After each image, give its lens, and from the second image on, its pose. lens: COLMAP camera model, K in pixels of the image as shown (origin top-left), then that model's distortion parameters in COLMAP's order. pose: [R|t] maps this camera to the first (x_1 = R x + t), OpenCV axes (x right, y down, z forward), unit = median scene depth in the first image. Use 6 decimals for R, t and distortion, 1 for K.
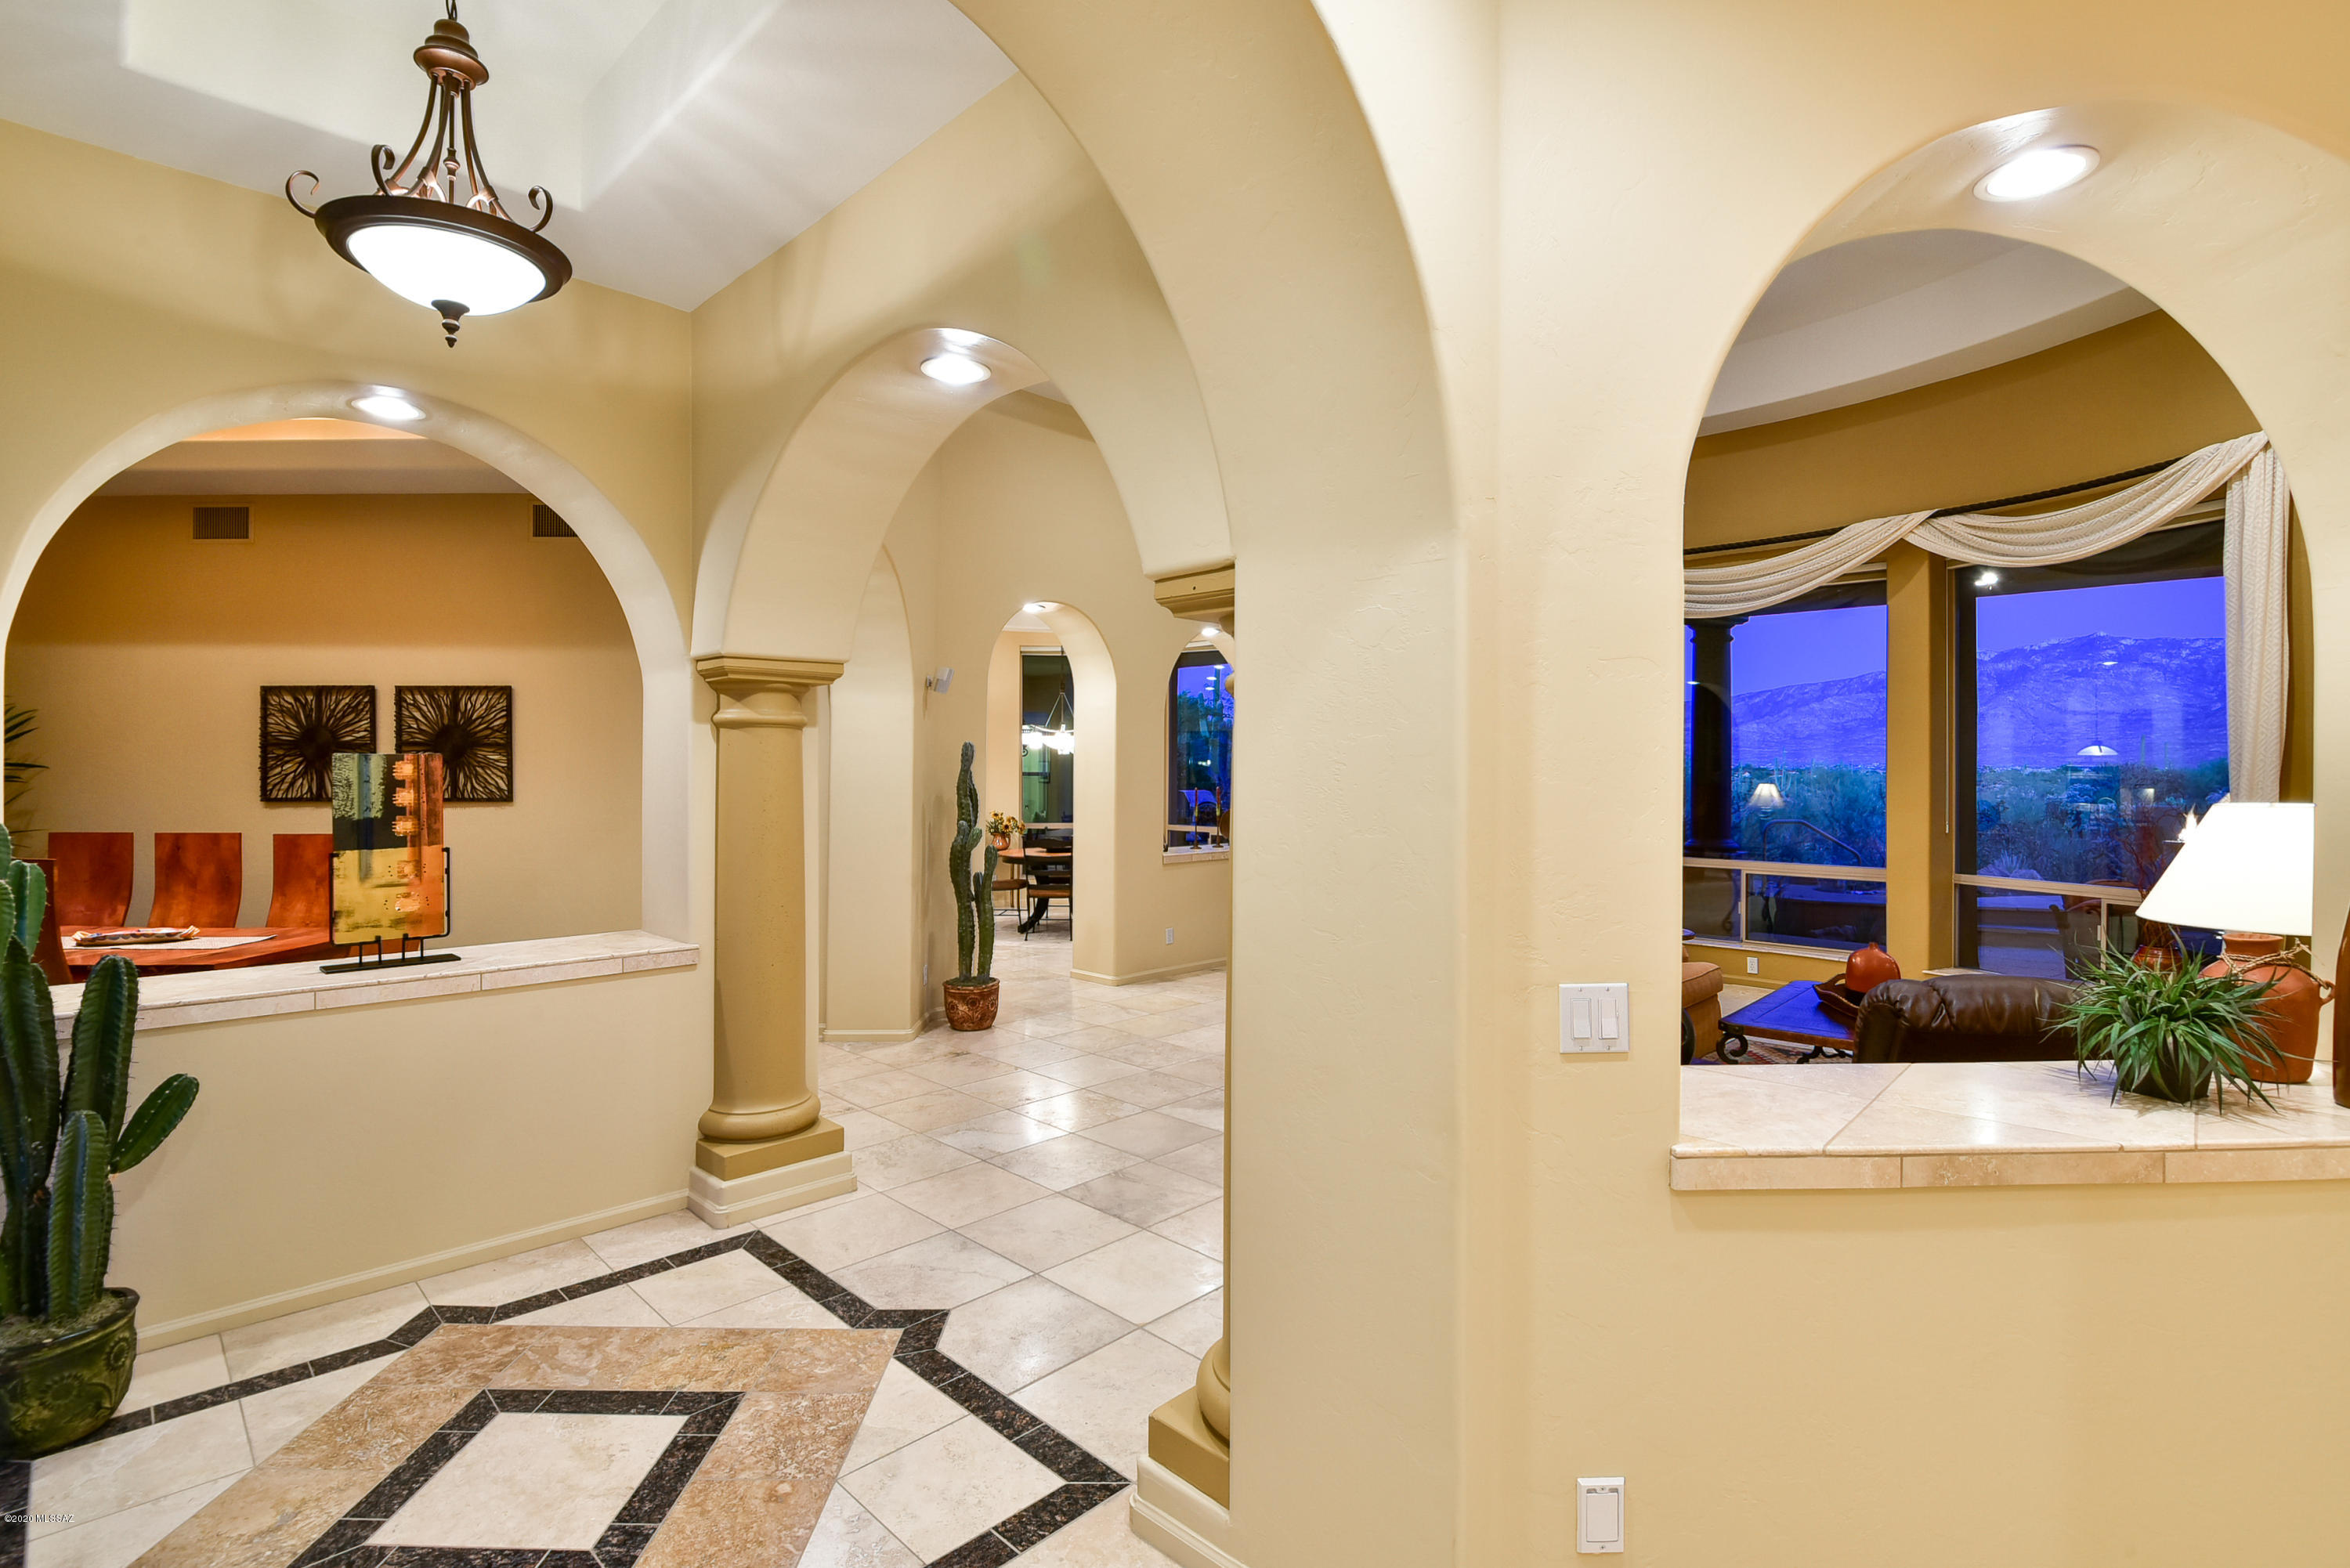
lens RADIAL K [[1074.5, 0, 1199.2], [0, 1074.5, 779.4], [0, 0, 1]] dist [-0.009386, -0.007124]
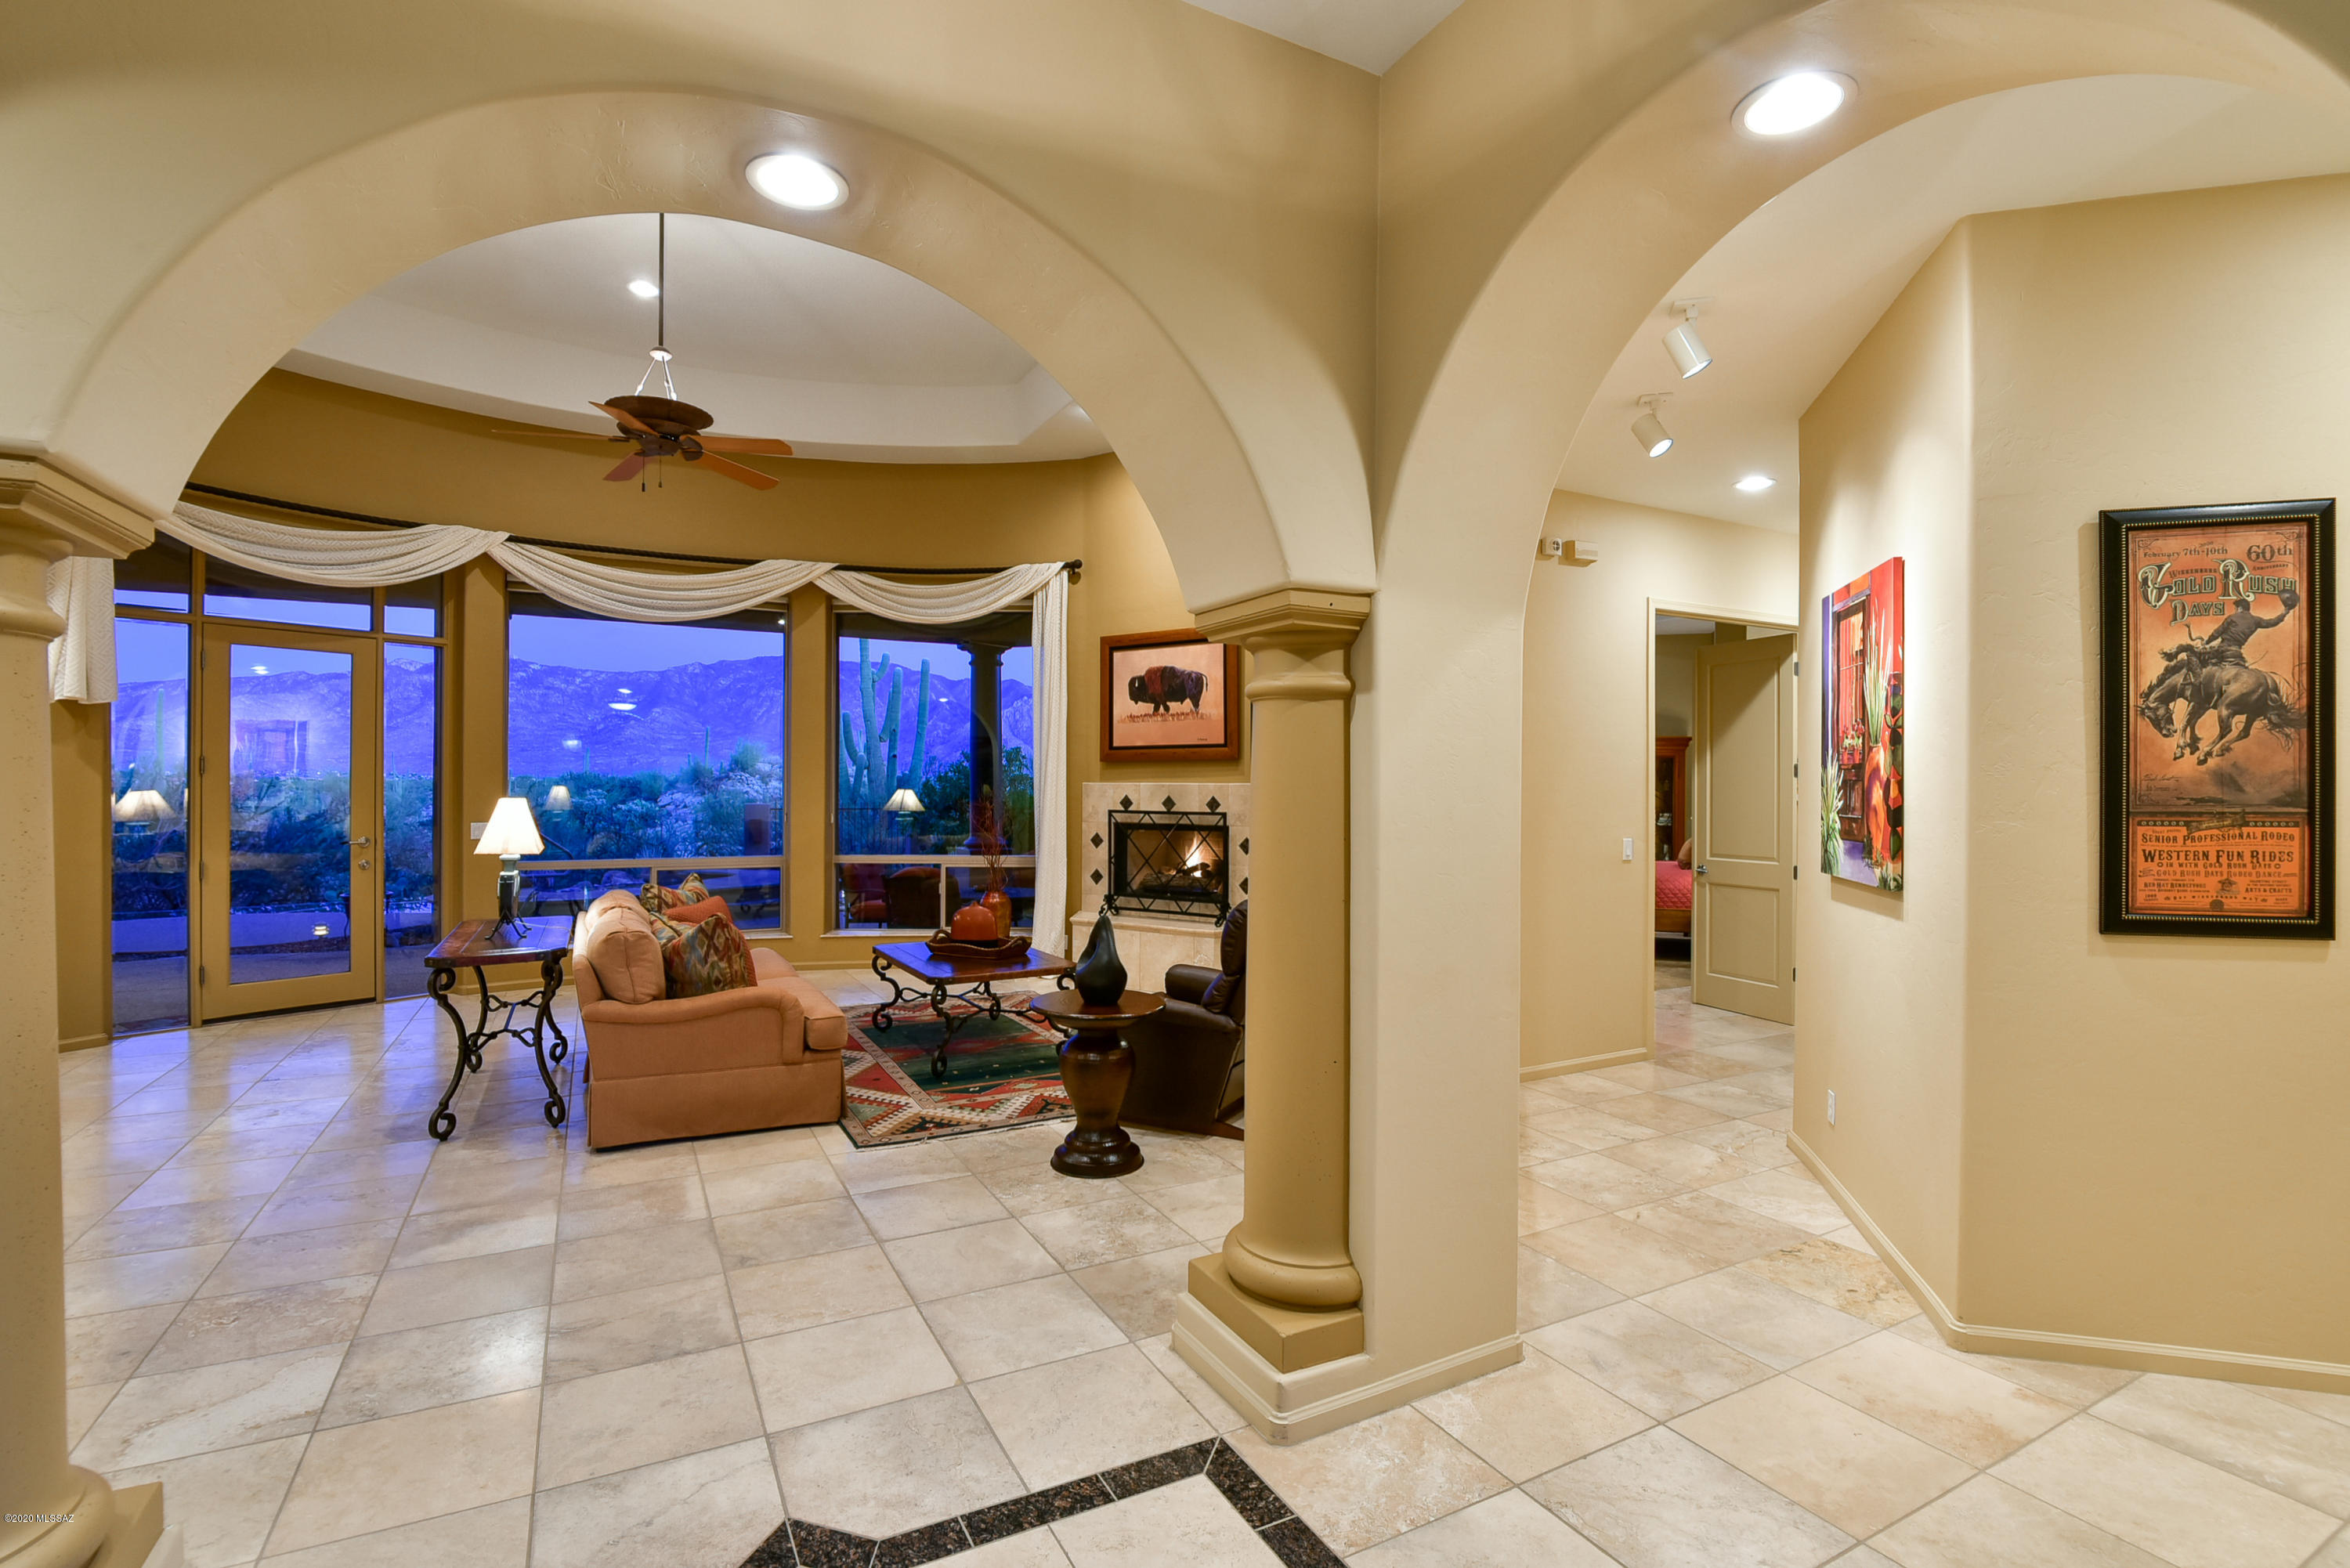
lens RADIAL K [[1074.5, 0, 1144.6], [0, 1074.5, 789.4], [0, 0, 1]] dist [-0.009386, -0.007124]
pose [[0.328670, -0.003750, 0.944437, -0.507233], [0.001789, 0.999993, 0.003348, 0.010500], [-0.944443, 0.000589, 0.328674, 0.342903]]
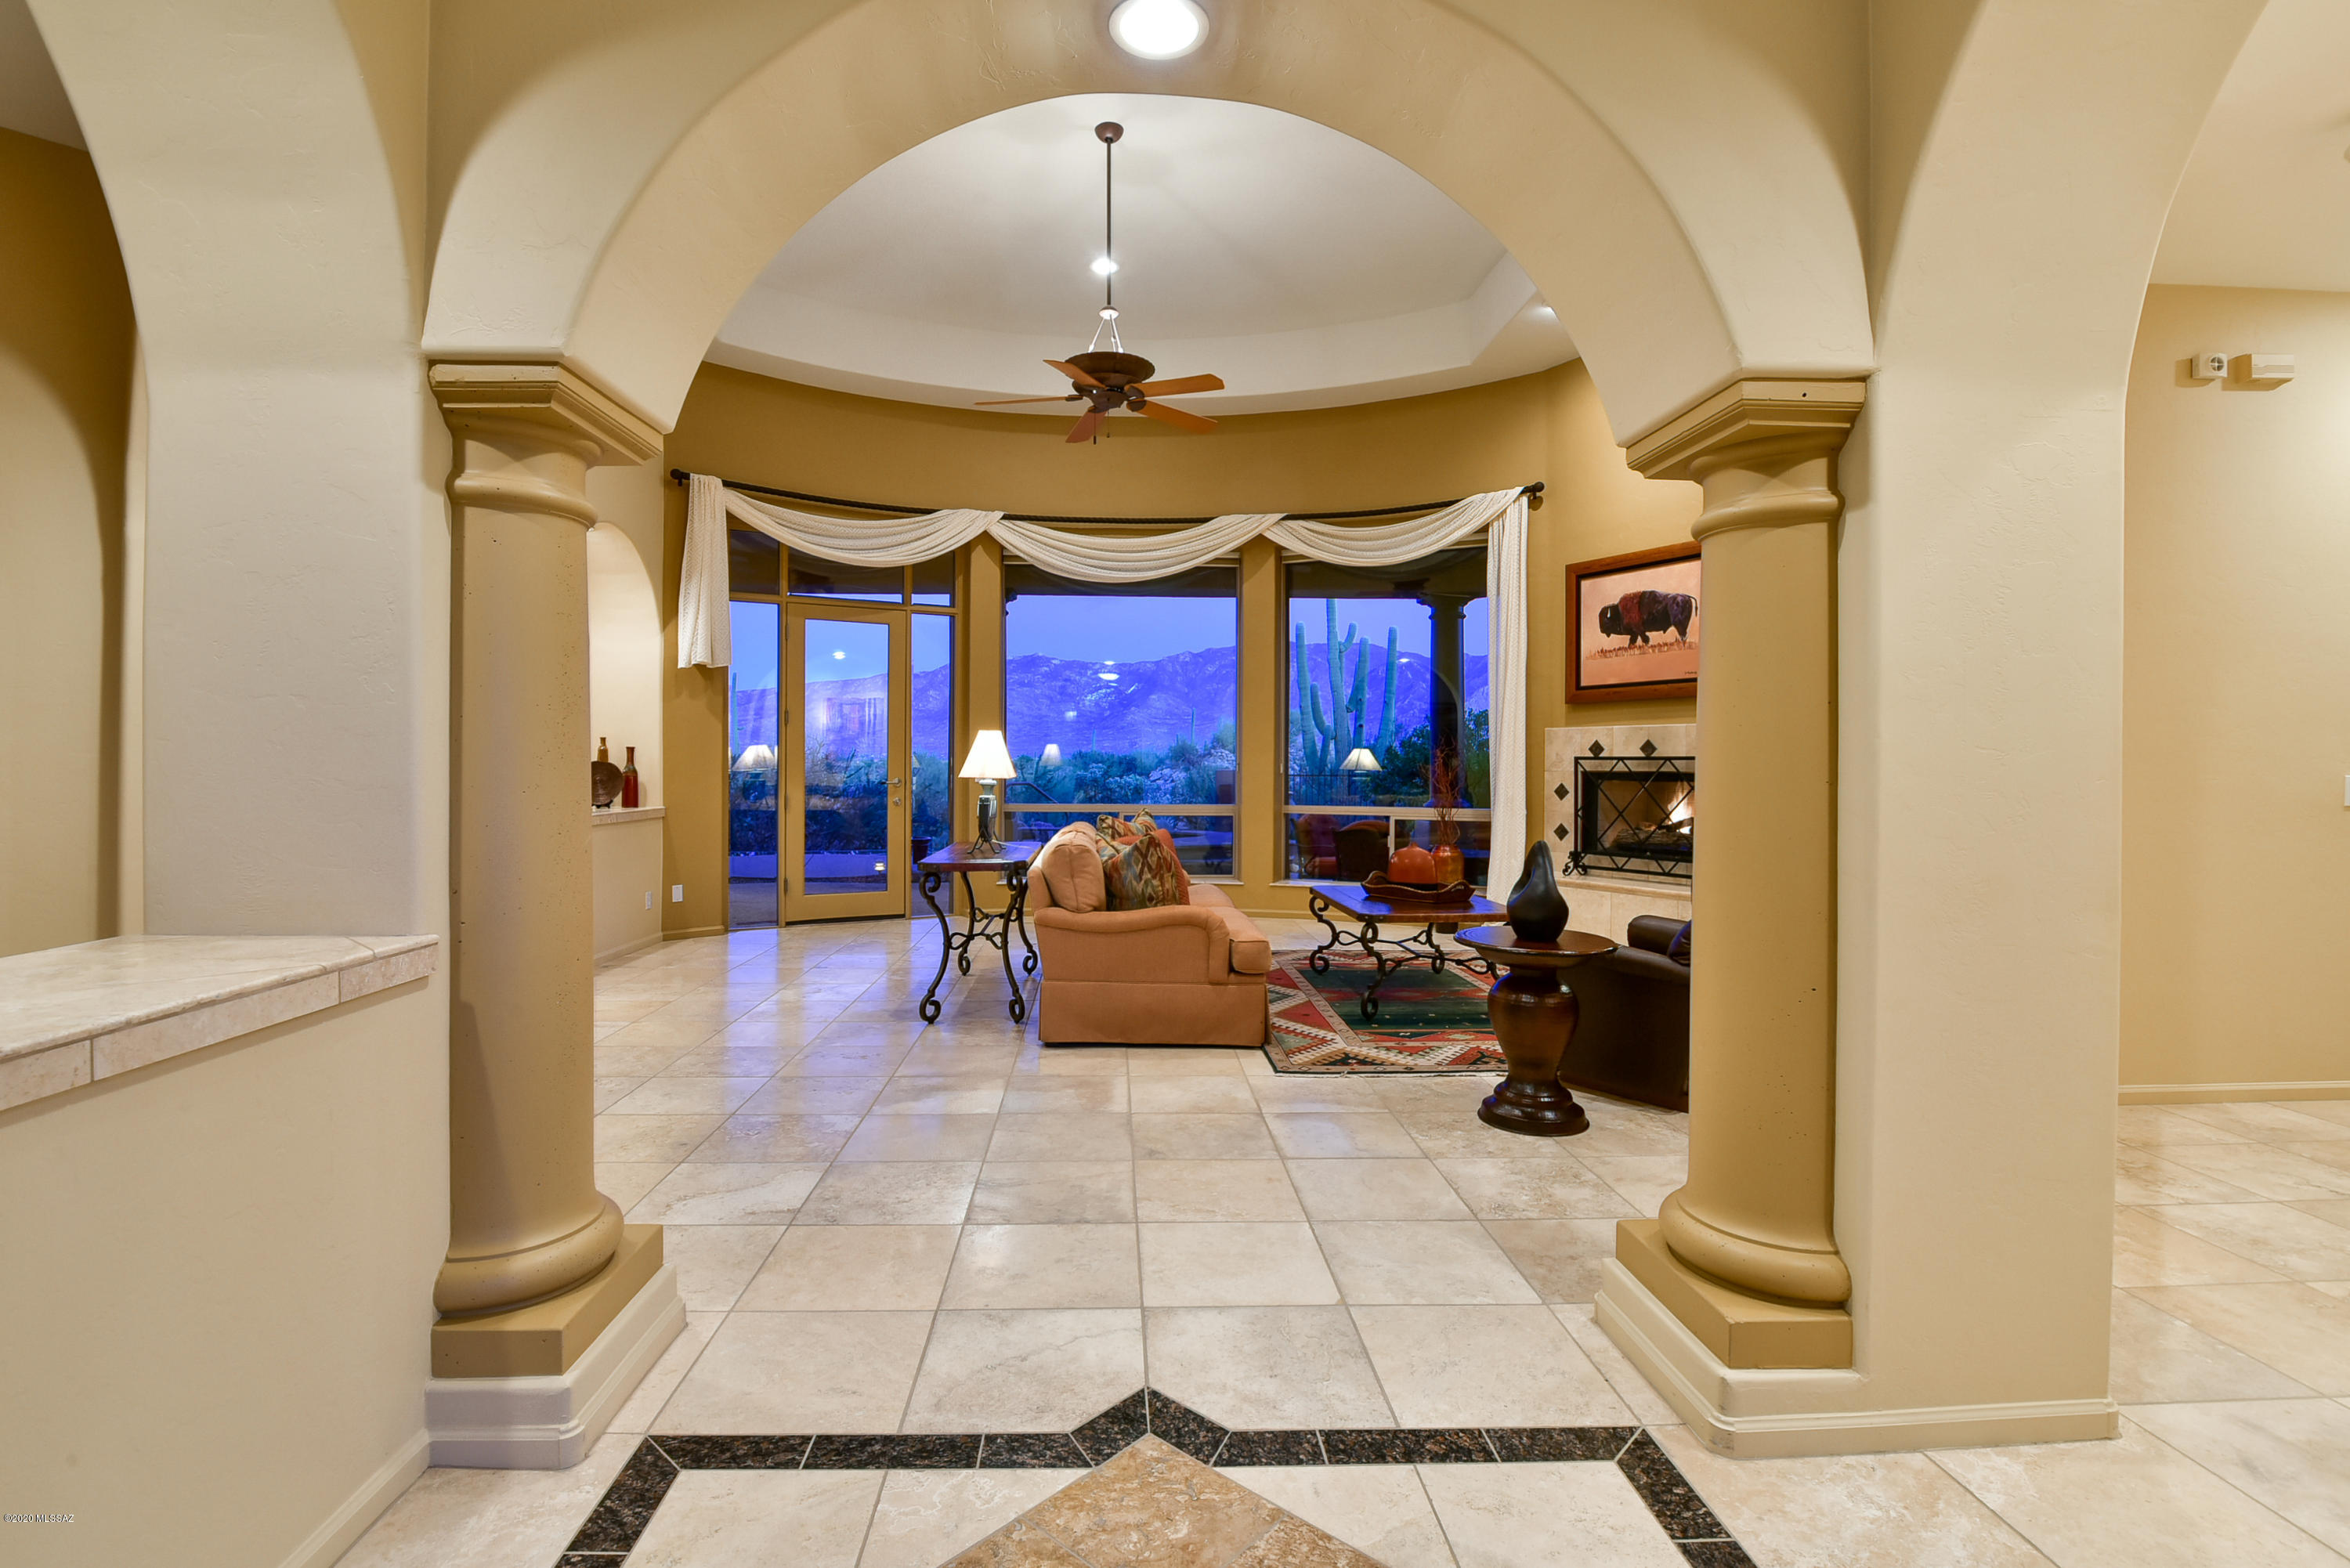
lens RADIAL K [[1074.5, 0, 1128.5], [0, 1074.5, 775.0], [0, 0, 1]] dist [-0.009386, -0.007124]
pose [[0.706852, -0.006899, 0.707328, -0.453593], [0.002074, 0.999968, 0.007680, 0.059485], [-0.707358, -0.003962, 0.706844, 0.325383]]
